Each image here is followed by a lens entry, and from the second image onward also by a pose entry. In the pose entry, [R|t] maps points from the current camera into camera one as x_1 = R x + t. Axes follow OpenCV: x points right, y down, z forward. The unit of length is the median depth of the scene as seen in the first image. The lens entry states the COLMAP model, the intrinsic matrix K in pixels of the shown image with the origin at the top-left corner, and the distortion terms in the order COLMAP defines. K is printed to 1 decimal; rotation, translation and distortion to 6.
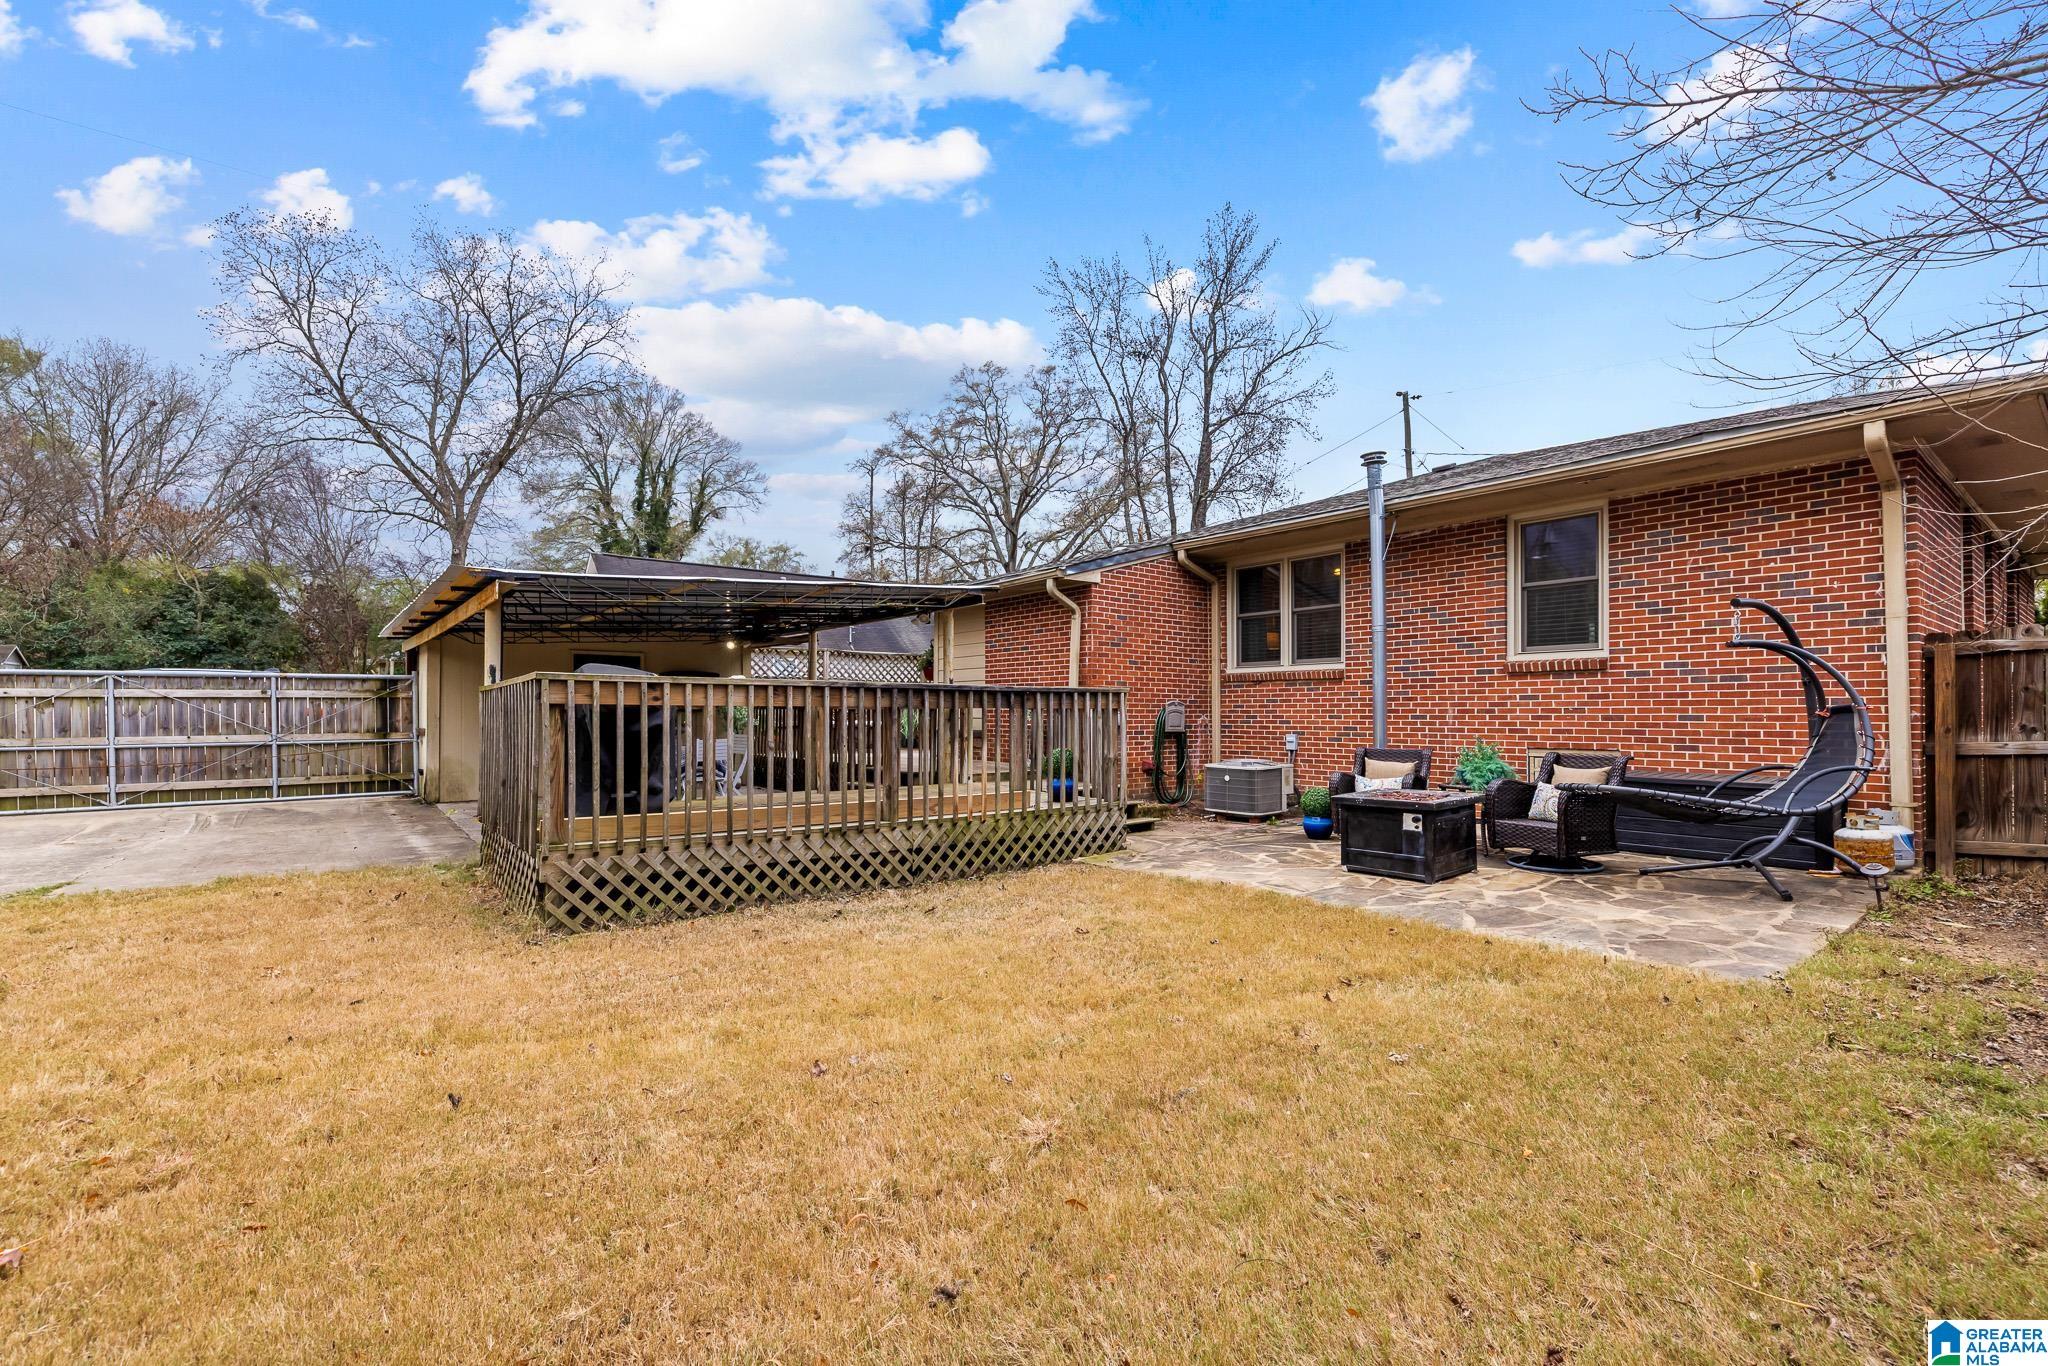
lens RADIAL K [[882.2, 0, 1020.6], [0, 882.2, 698.6], [0, 0, 1]] dist [0.010111, -0.003037]
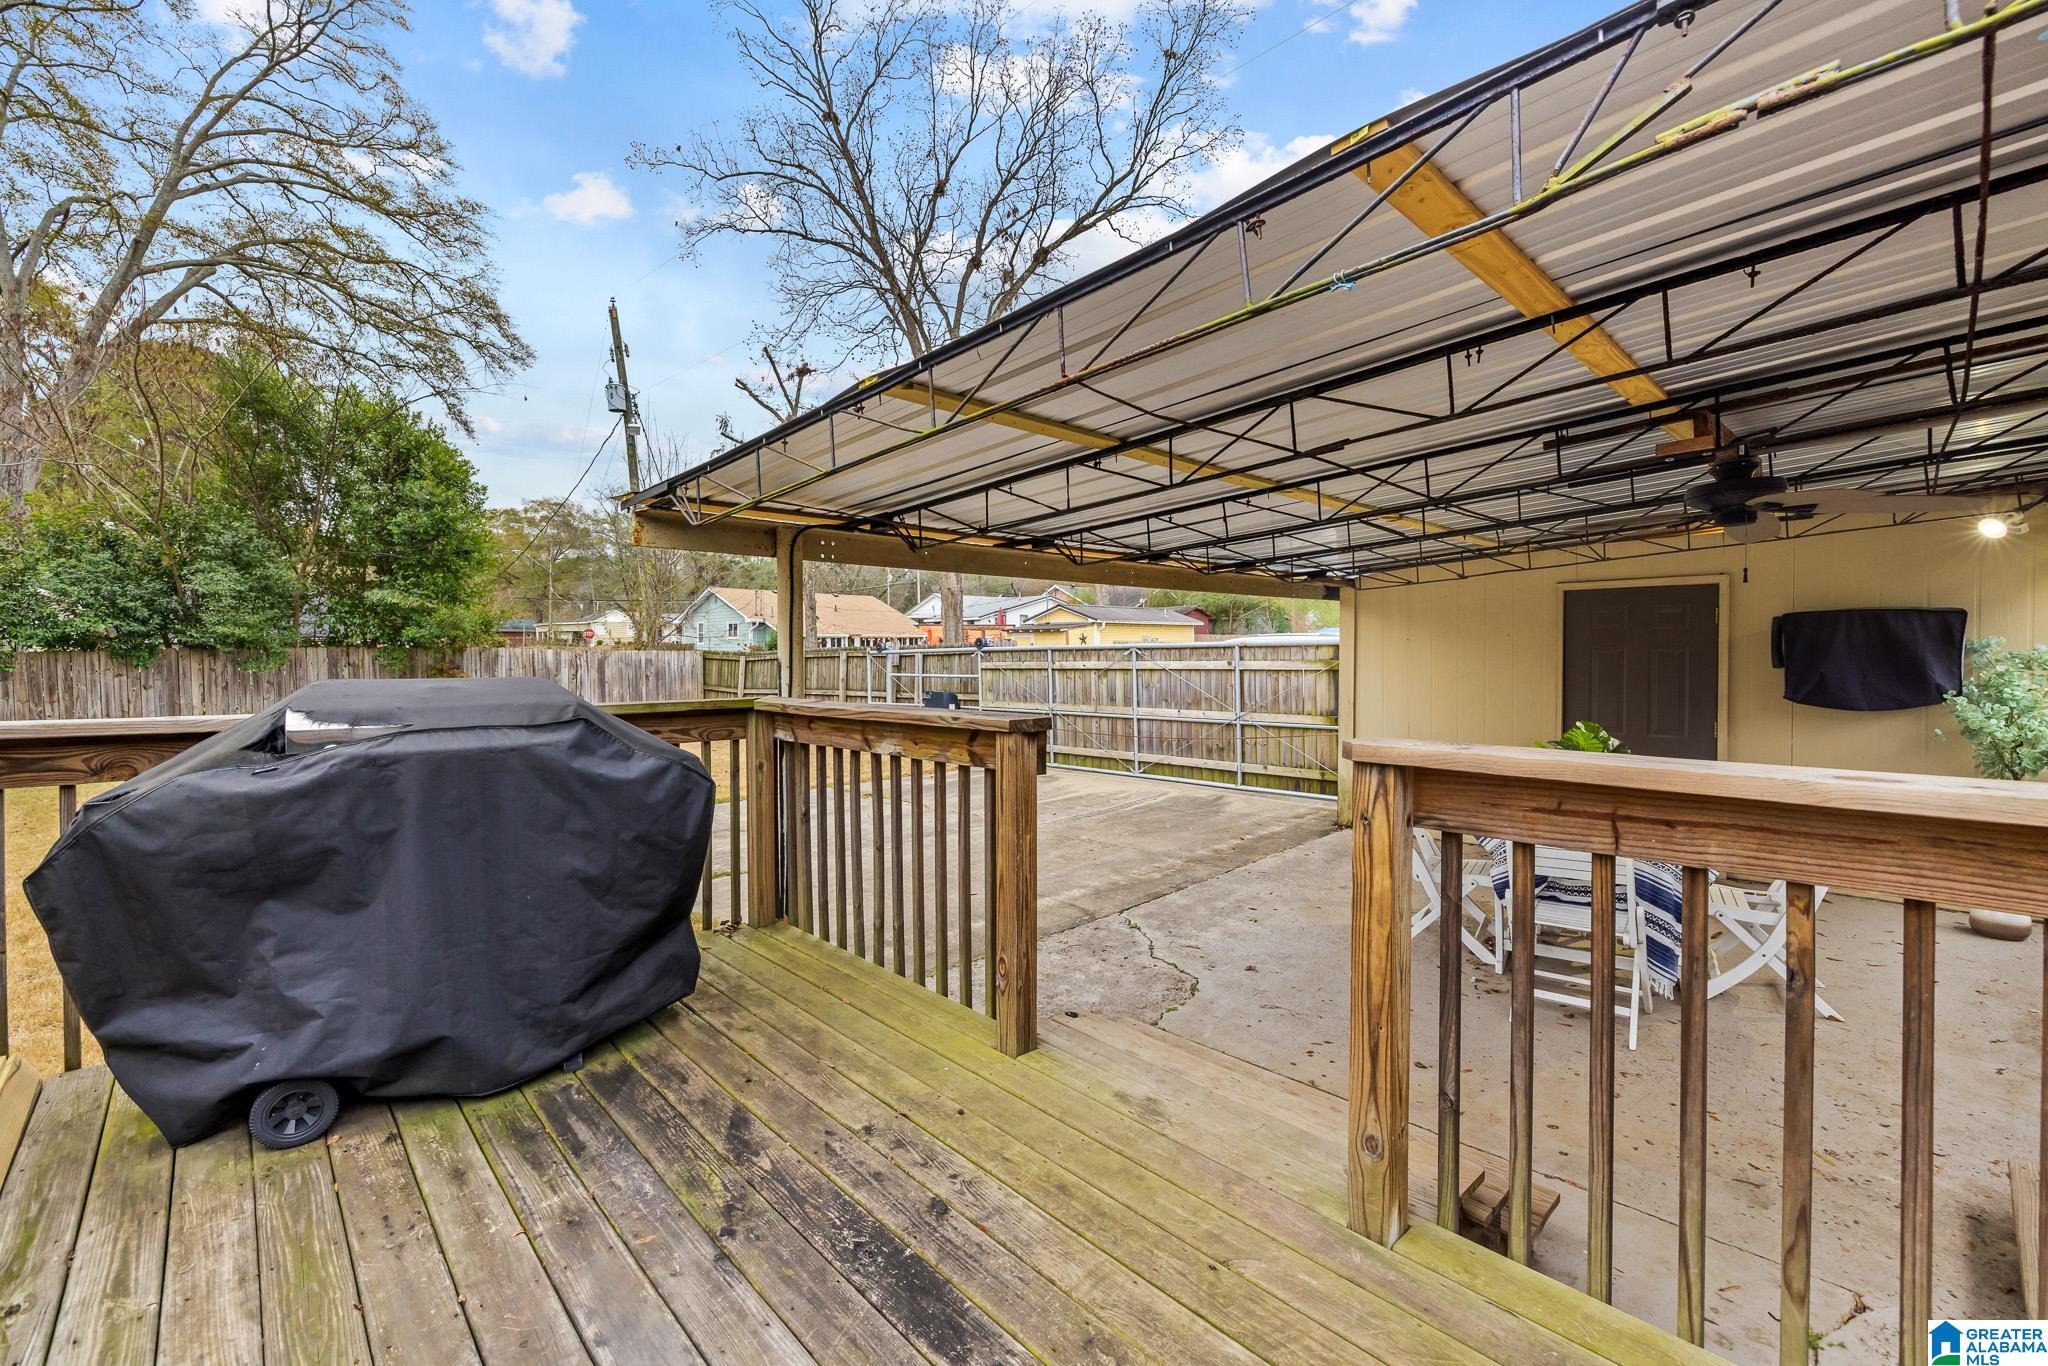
lens RADIAL K [[882.2, 0, 1011.7], [0, 882.2, 665.6], [0, 0, 1]] dist [0.010111, -0.003037]
pose [[0.084294, 0.012385, -0.996364, -0.003083], [0.018438, 0.999732, 0.013987, -0.020883], [0.996270, -0.019550, 0.084043, 0.698810]]
